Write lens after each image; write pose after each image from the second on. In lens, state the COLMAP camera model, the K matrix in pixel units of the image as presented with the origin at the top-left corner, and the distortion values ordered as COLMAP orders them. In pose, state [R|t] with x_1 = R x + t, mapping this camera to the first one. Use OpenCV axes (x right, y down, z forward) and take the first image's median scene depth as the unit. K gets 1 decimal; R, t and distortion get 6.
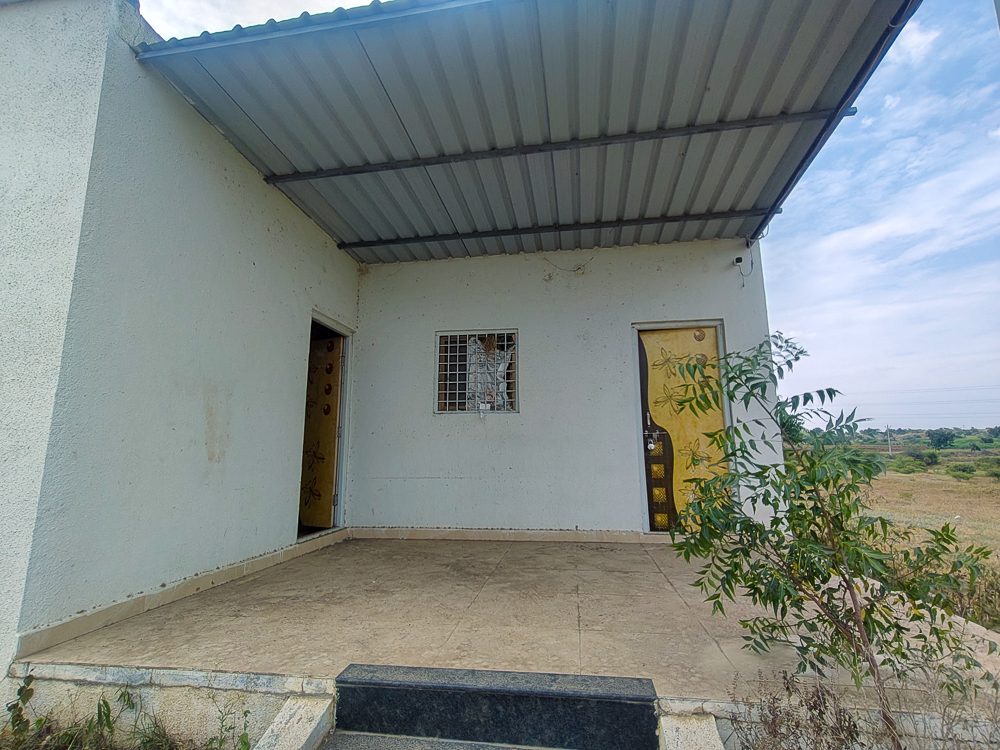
lens RADIAL K [[471.0, 0, 506.6], [0, 471.0, 375.1], [0, 0, 1]] dist [0.001725, 0.000448]
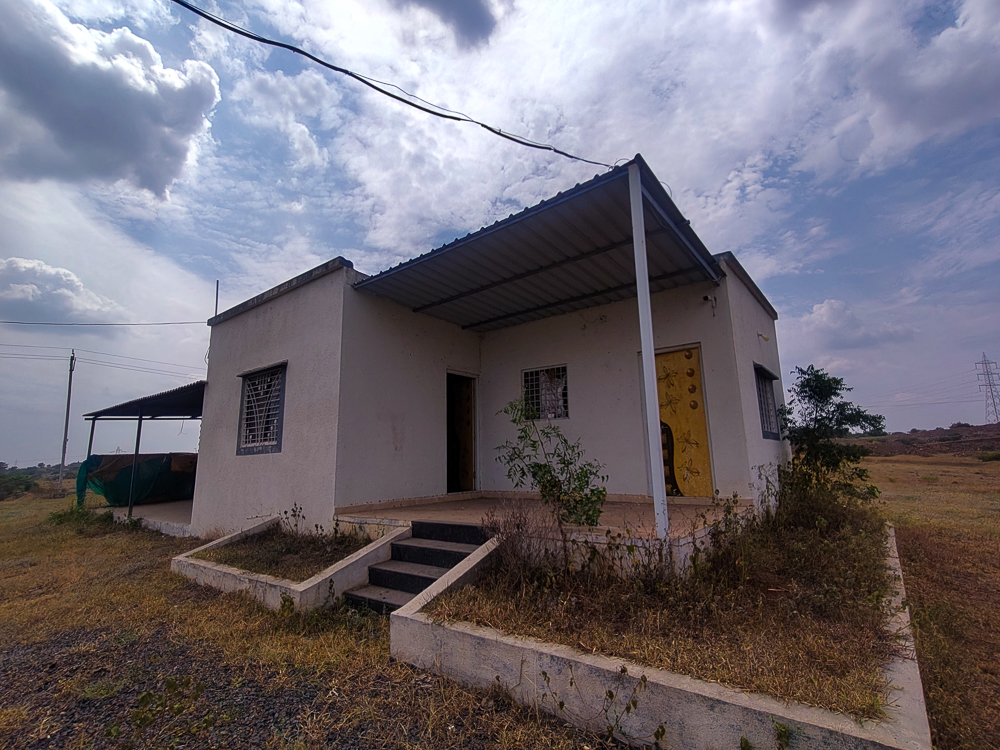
lens RADIAL K [[471.0, 0, 506.6], [0, 471.0, 375.1], [0, 0, 1]] dist [0.001725, 0.000448]
pose [[0.879216, -0.096375, -0.466574, 0.570067], [0.095440, 0.995103, -0.025699, -0.041253], [0.466766, -0.021935, 0.884109, -0.452549]]
